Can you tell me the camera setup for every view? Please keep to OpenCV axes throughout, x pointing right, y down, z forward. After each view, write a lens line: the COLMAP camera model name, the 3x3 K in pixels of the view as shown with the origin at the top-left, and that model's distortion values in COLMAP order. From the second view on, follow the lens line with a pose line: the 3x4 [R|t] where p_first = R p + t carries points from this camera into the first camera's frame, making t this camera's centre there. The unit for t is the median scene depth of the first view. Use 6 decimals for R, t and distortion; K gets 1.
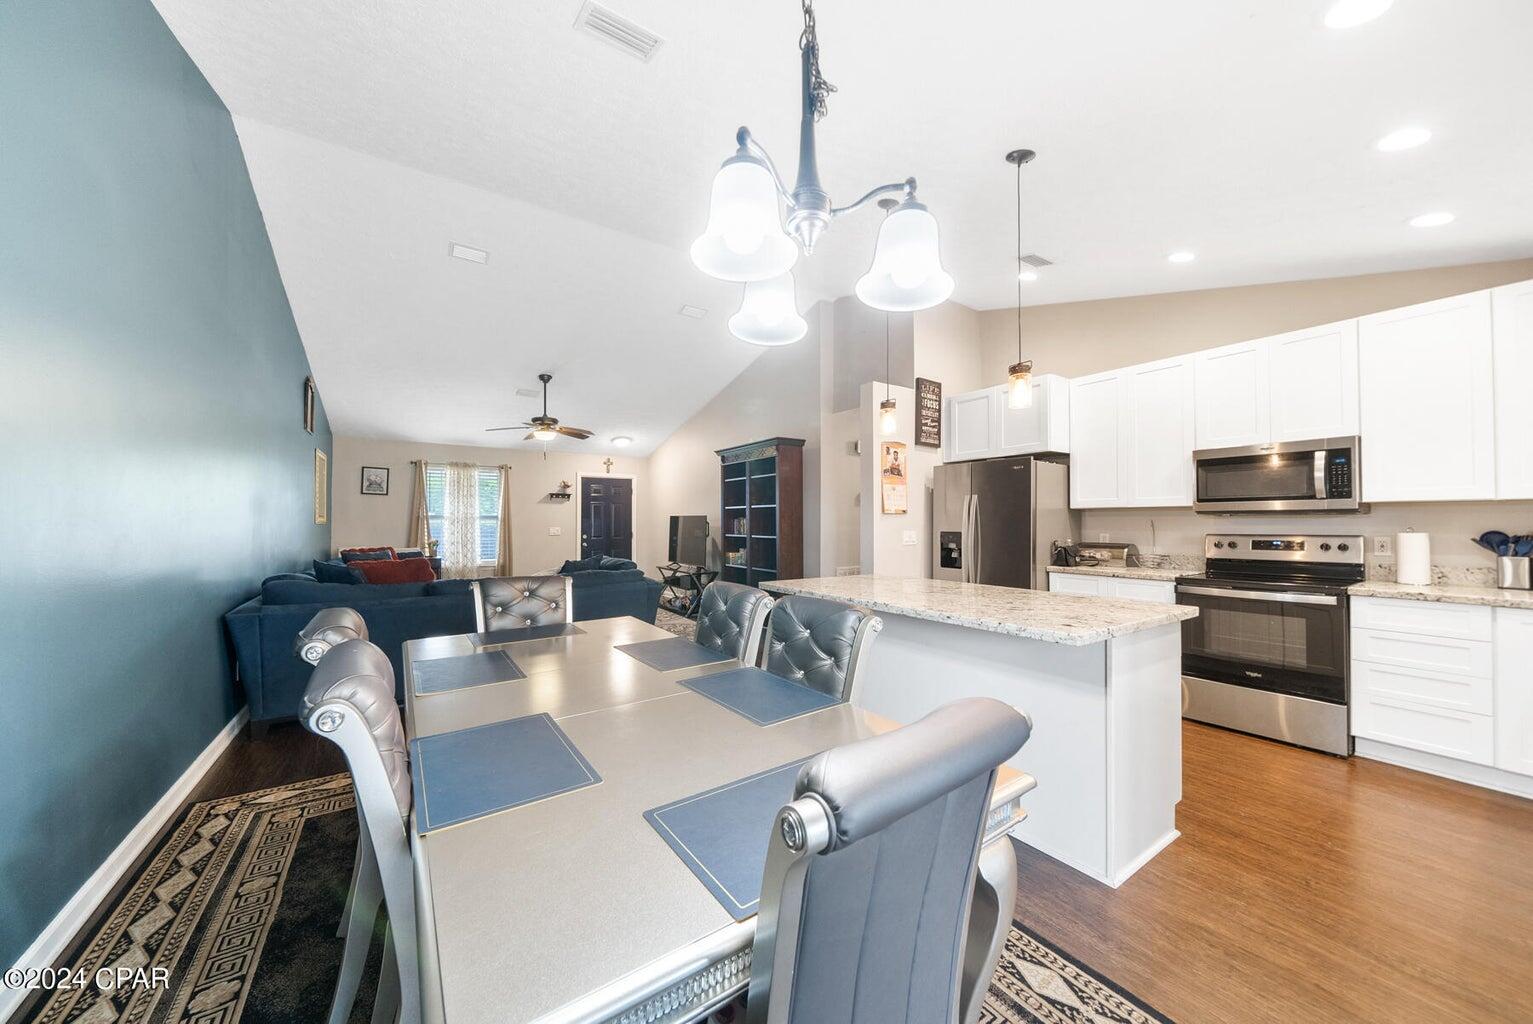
lens RADIAL K [[530.6, 0, 768.3], [0, 530.6, 515.4], [0, 0, 1]] dist [-0.006180, -0.000055]
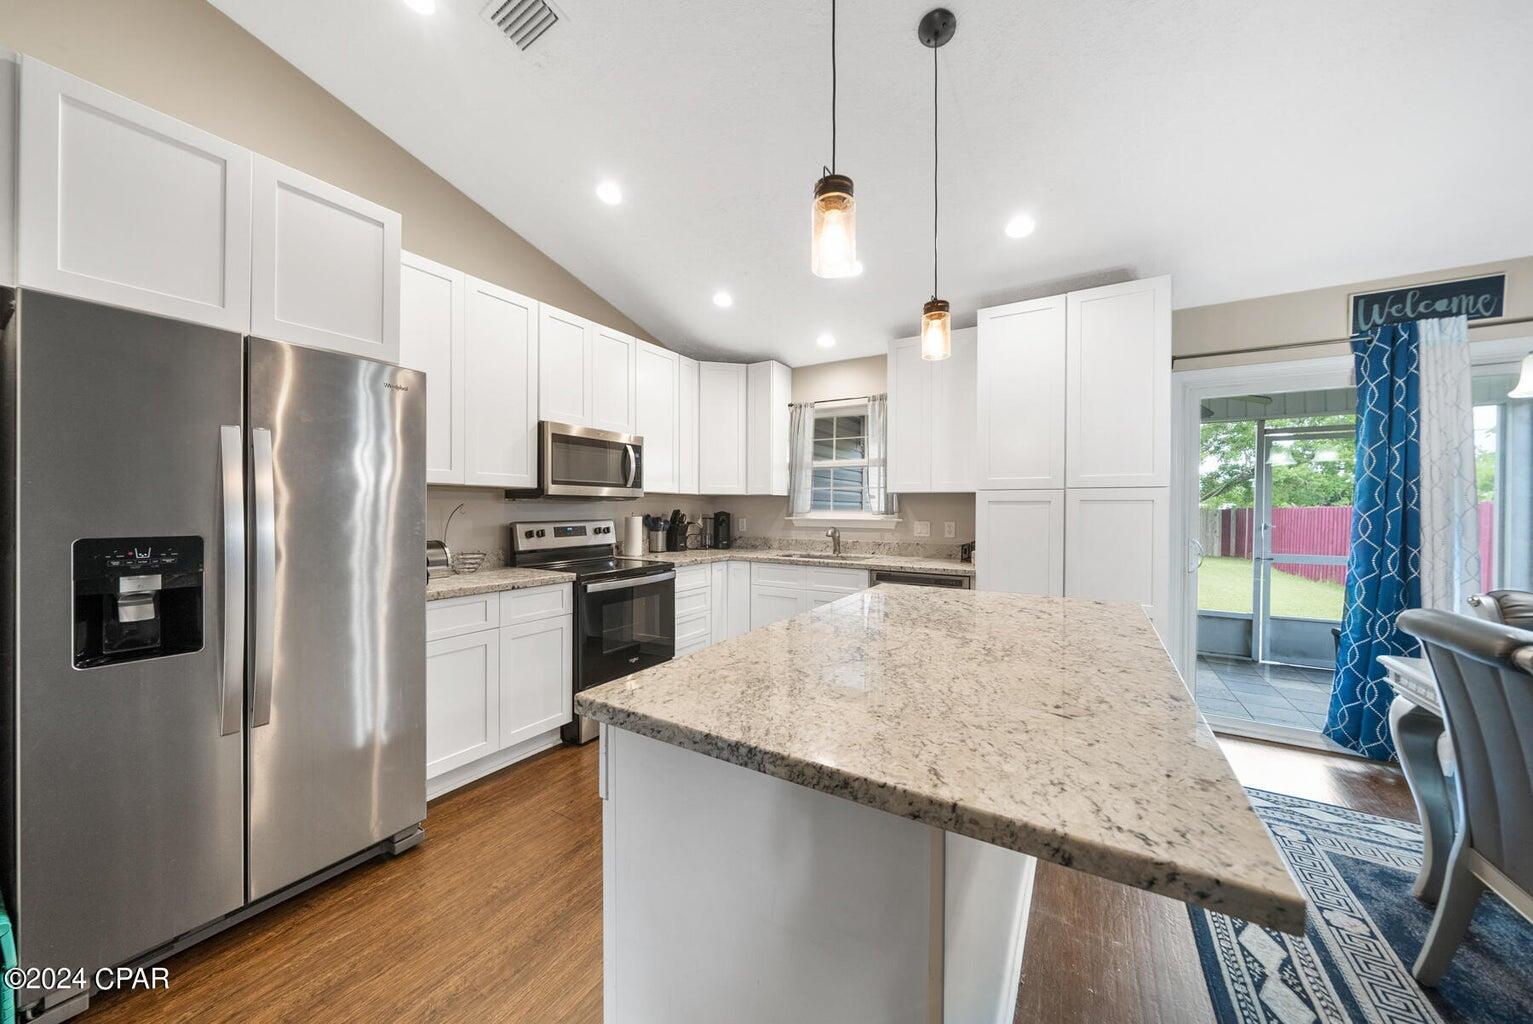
lens RADIAL K [[534.1, 0, 756.1], [0, 534.1, 513.4], [0, 0, 1]] dist [-0.006289, 0.000102]
pose [[-0.402117, -0.009375, 0.915540, -0.041156], [-0.016199, 0.999864, 0.003124, 0.006501], [-0.915445, -0.013575, -0.402214, 0.492461]]
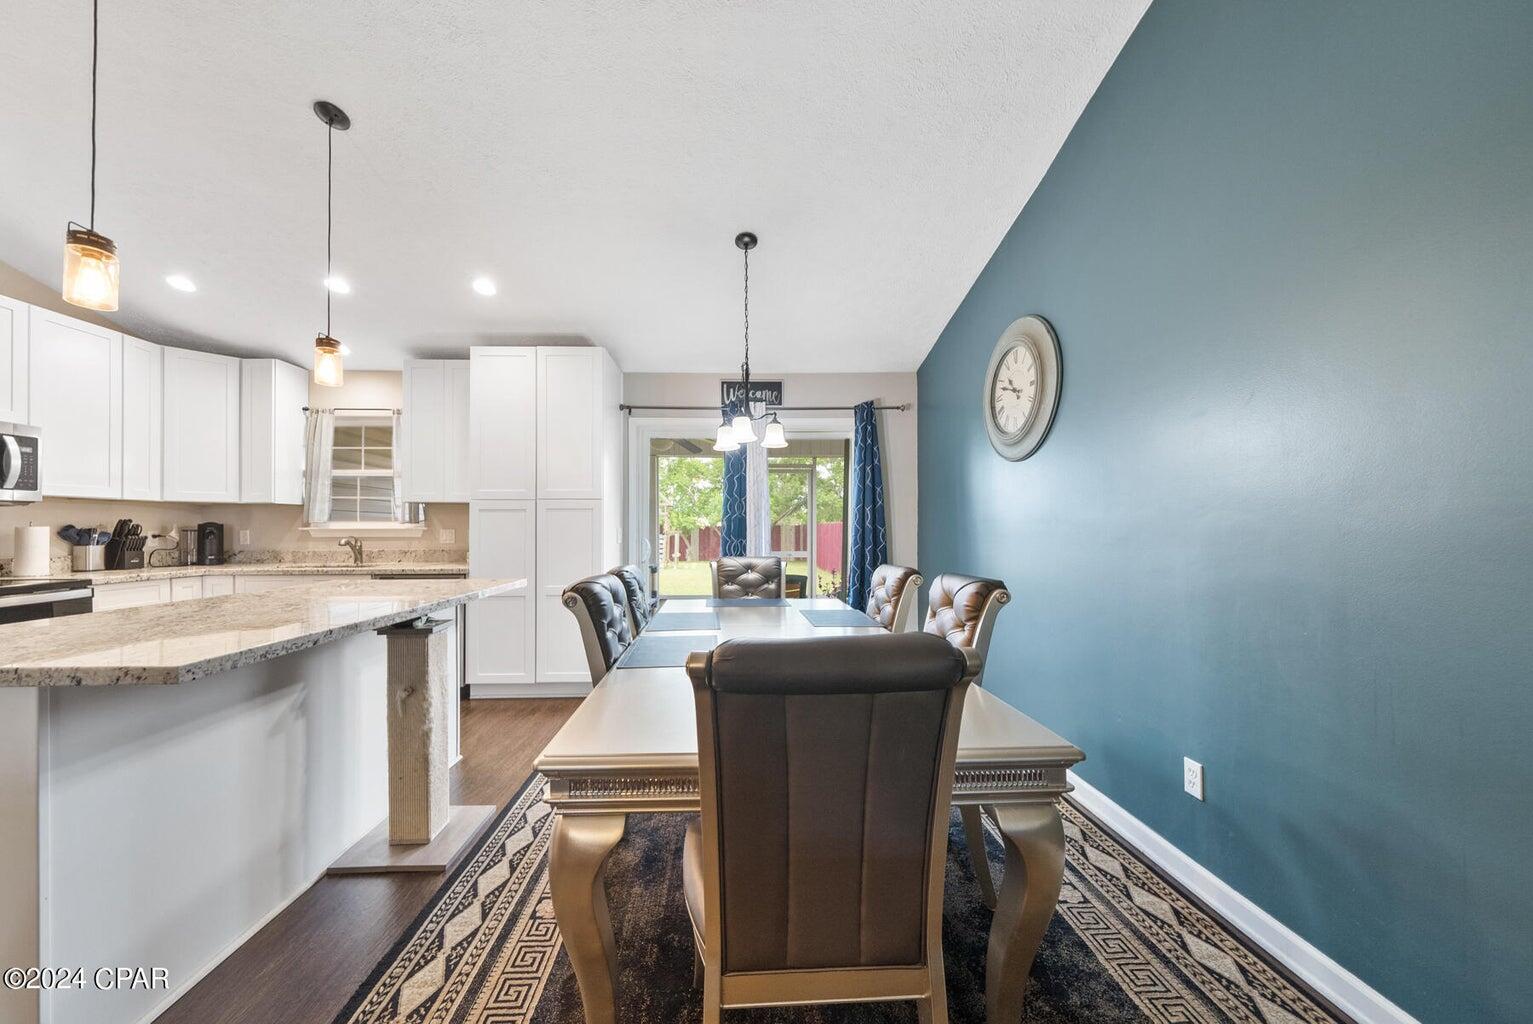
lens RADIAL K [[538.3, 0, 757.4], [0, 538.3, 524.4], [0, 0, 1]] dist [-0.006744, 0.000057]
pose [[-0.848429, 0.007321, 0.529258, -0.210412], [-0.002325, 0.999843, -0.017557, 0.017225], [-0.529303, -0.016126, -0.848279, 0.444944]]
